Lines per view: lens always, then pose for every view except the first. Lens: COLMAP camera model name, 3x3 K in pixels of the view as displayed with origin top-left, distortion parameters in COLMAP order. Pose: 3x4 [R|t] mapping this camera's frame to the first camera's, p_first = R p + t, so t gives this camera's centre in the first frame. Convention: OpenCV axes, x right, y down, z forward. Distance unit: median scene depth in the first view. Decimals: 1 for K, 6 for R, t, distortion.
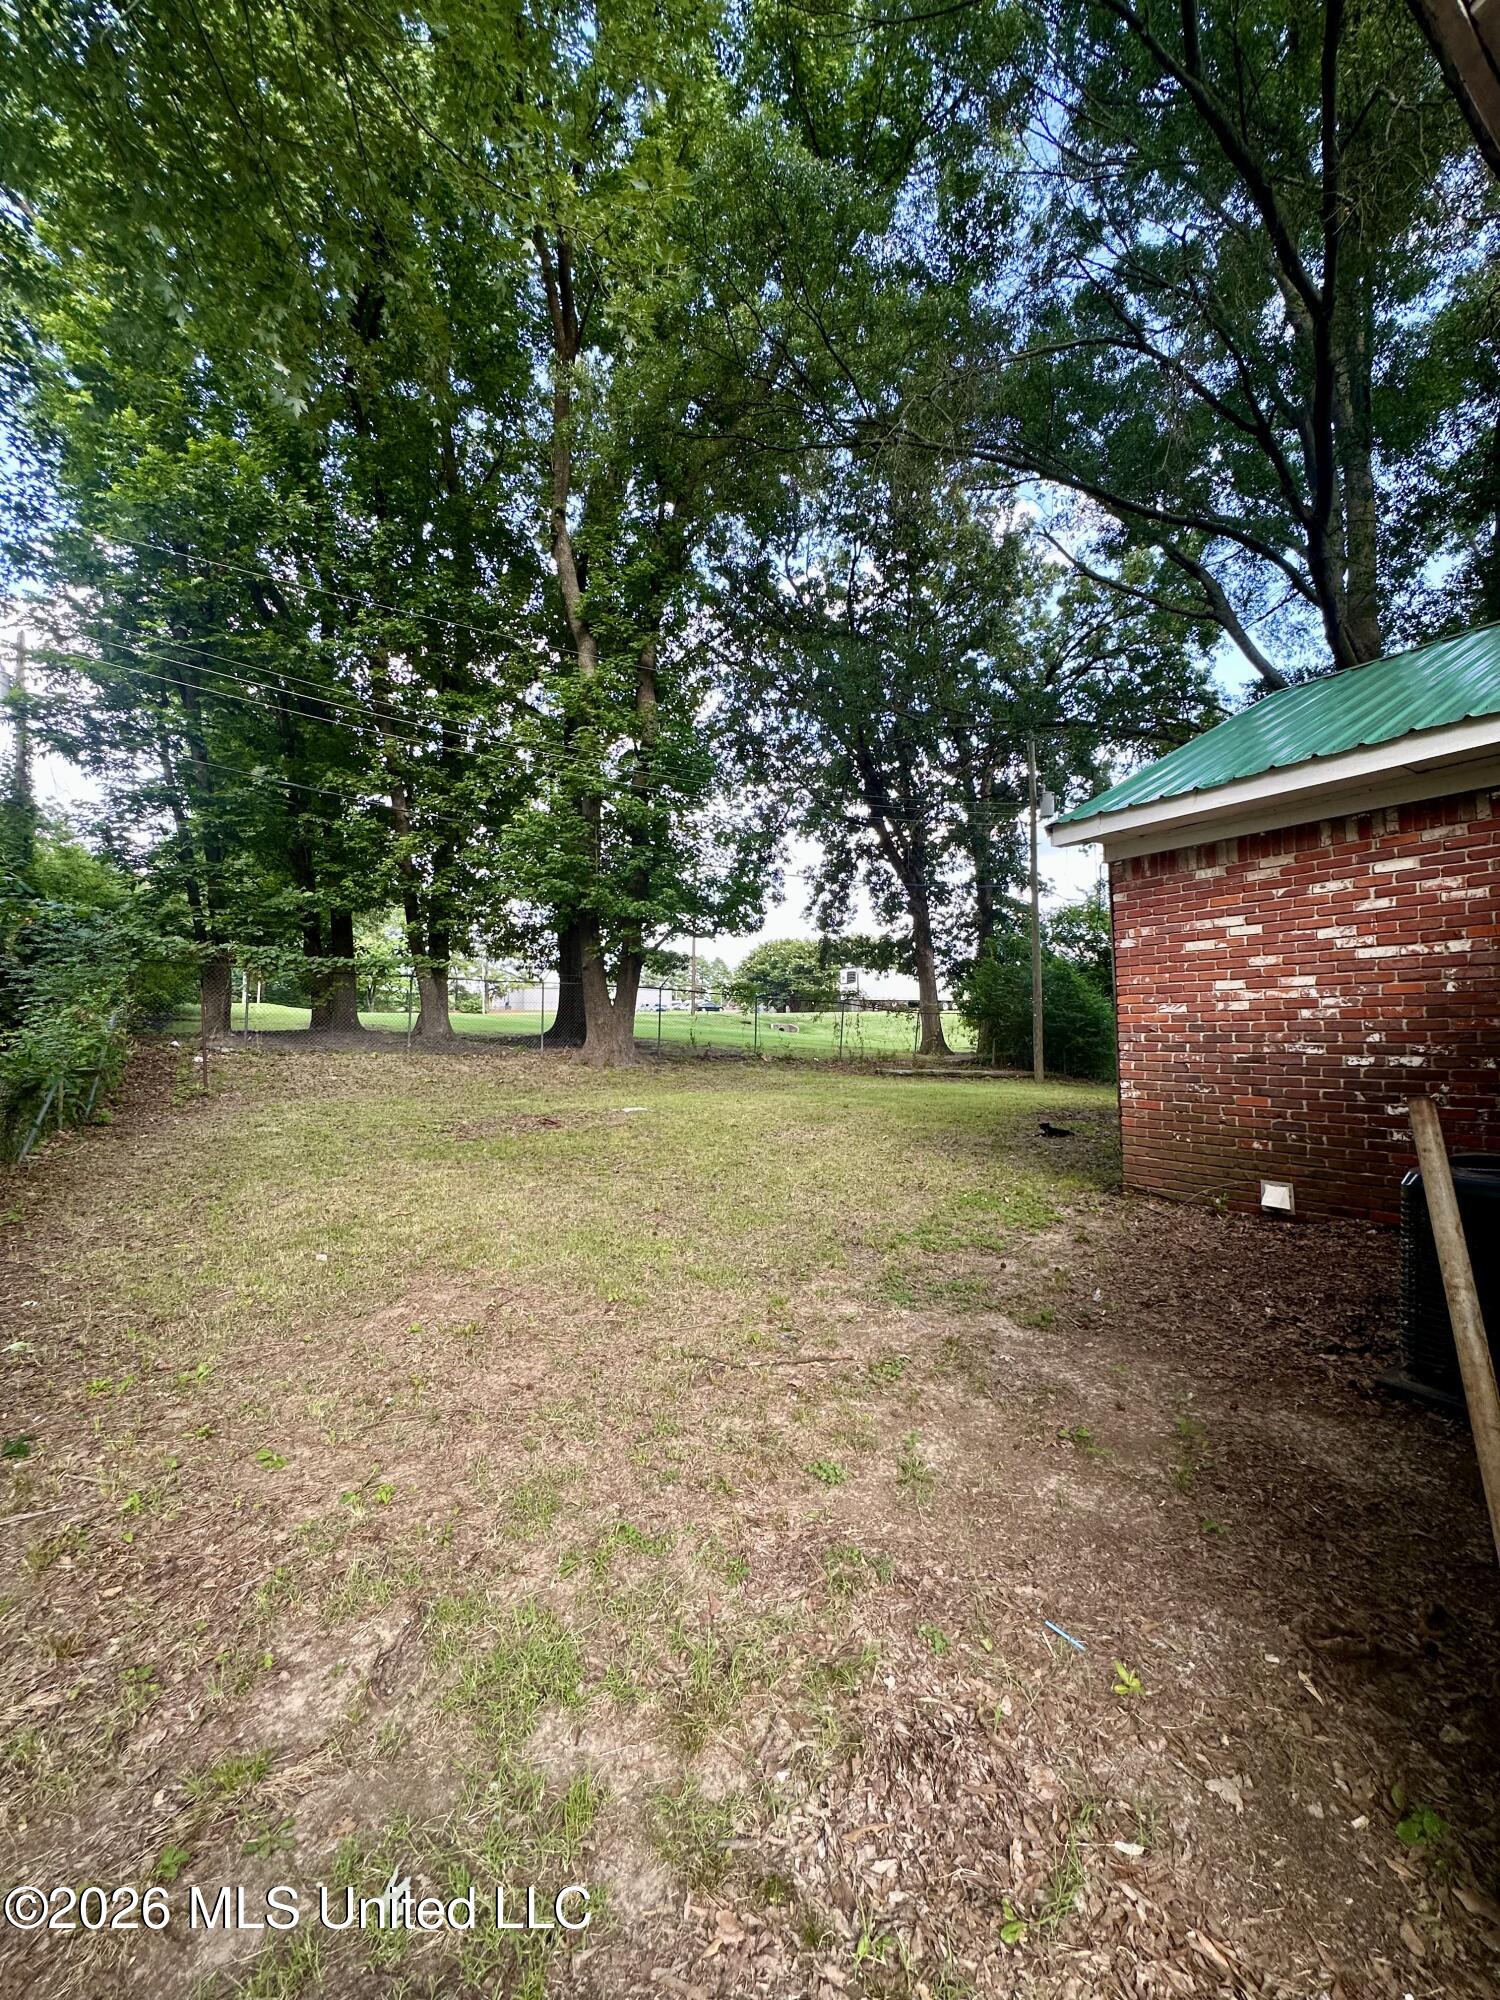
lens RADIAL K [[799.0, 0, 749.4], [0, 799.0, 999.9], [0, 0, 1]] dist [-0.008844, 0.000959]
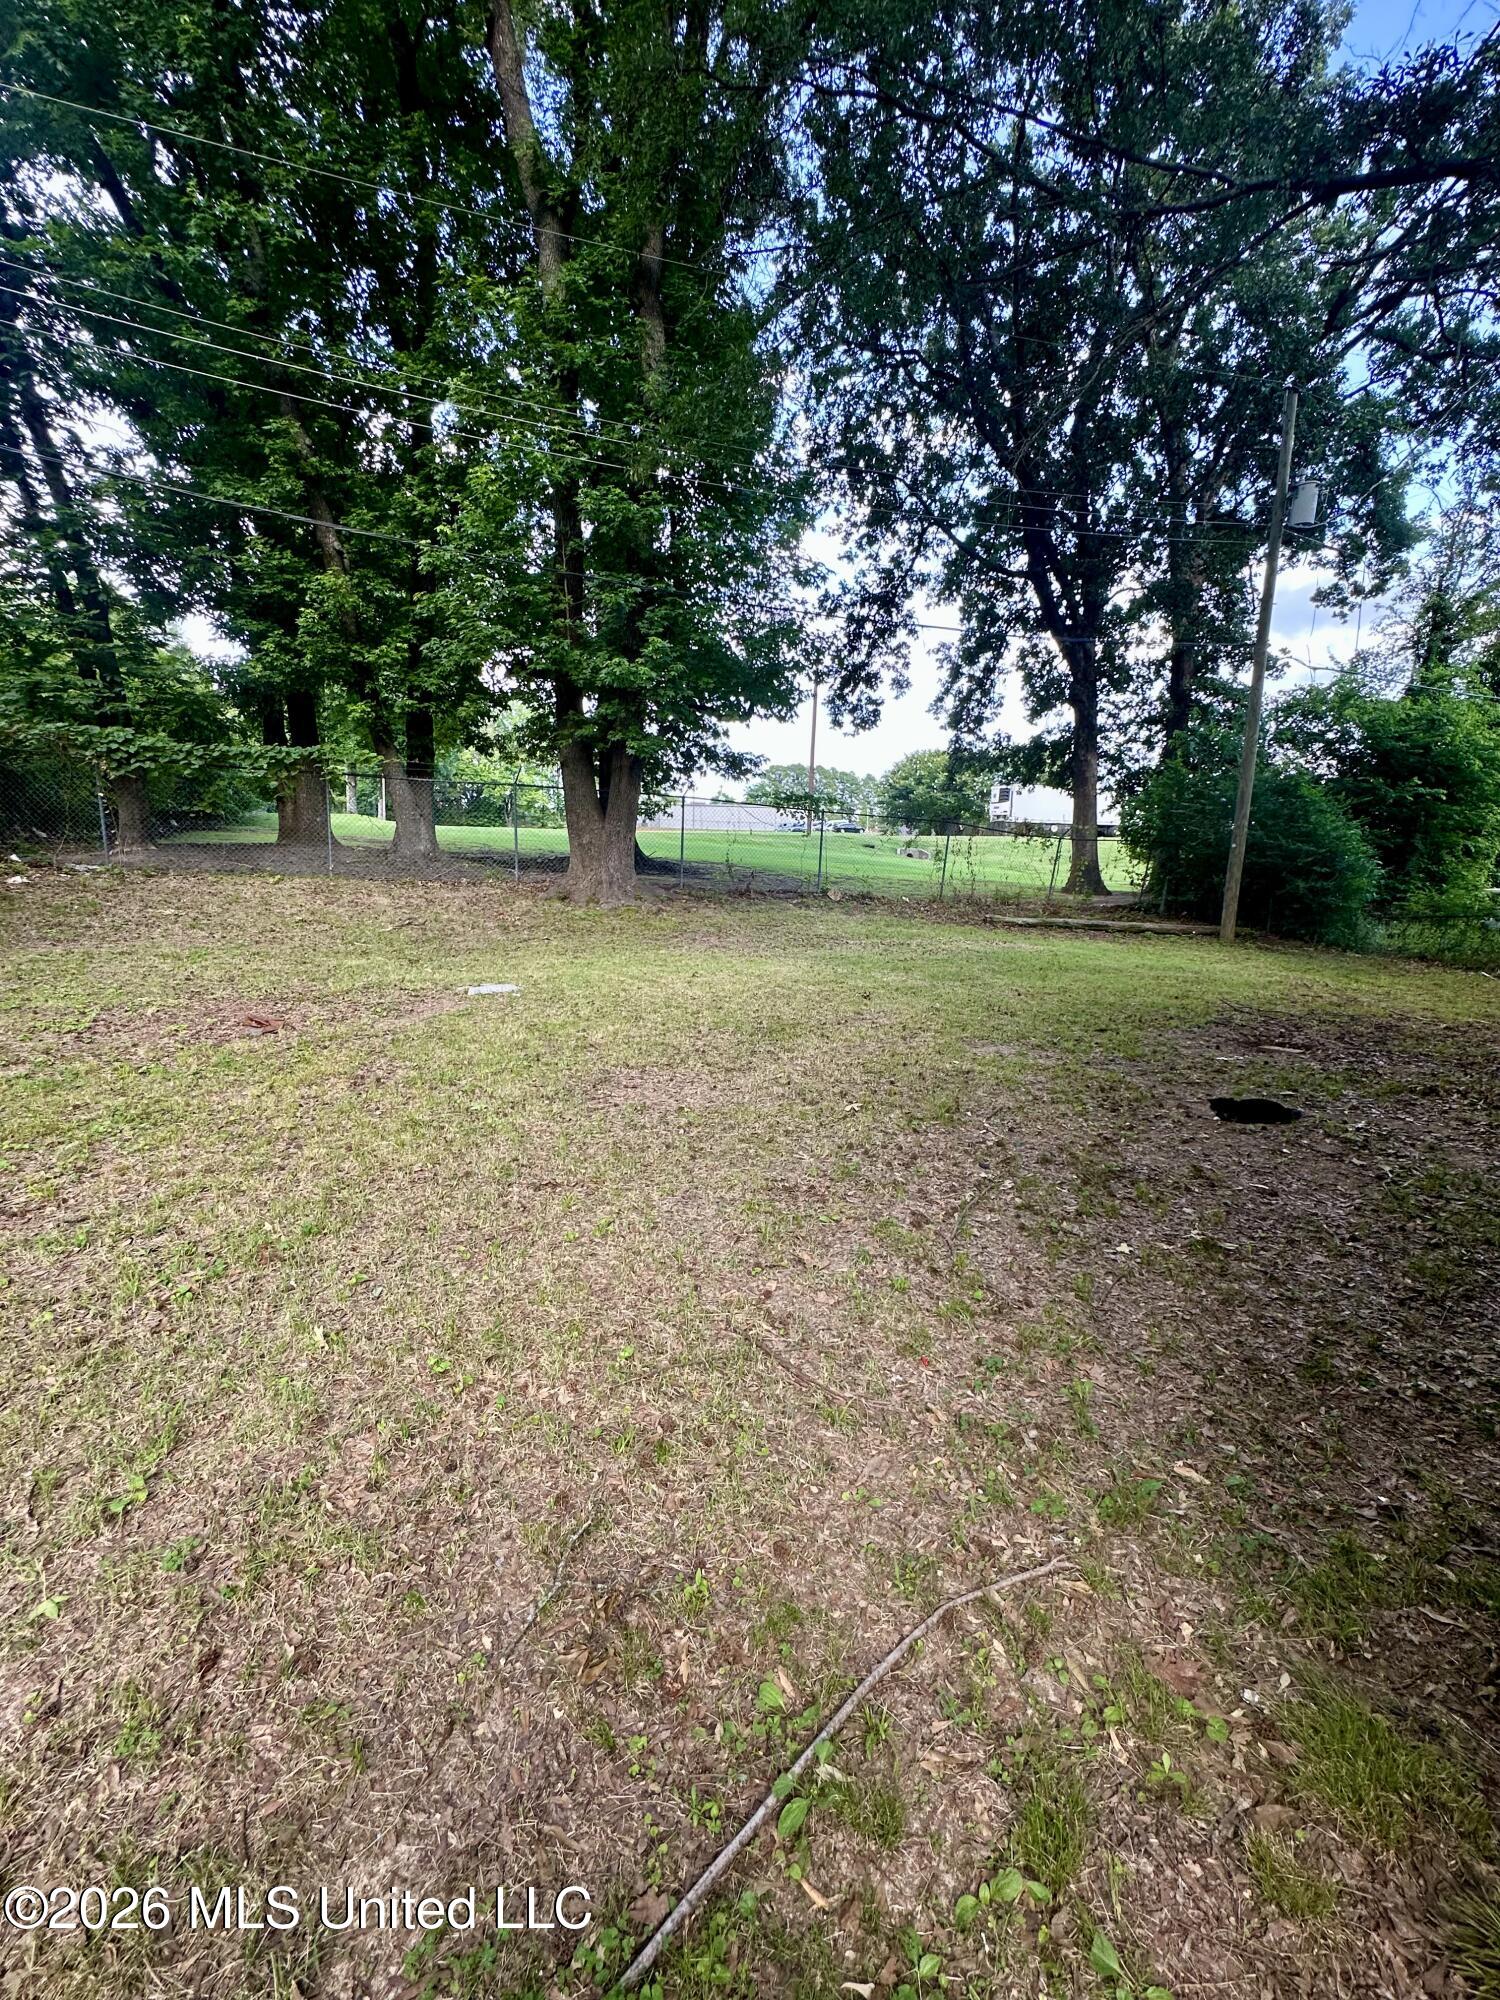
lens RADIAL K [[799.0, 0, 751.6], [0, 799.0, 1000.9], [0, 0, 1]] dist [-0.008844, 0.000959]
pose [[0.982081, 0.059371, -0.178862, 0.054966], [-0.018488, 0.974854, 0.222078, 0.002898], [0.187549, -0.214792, 0.958483, 0.161144]]
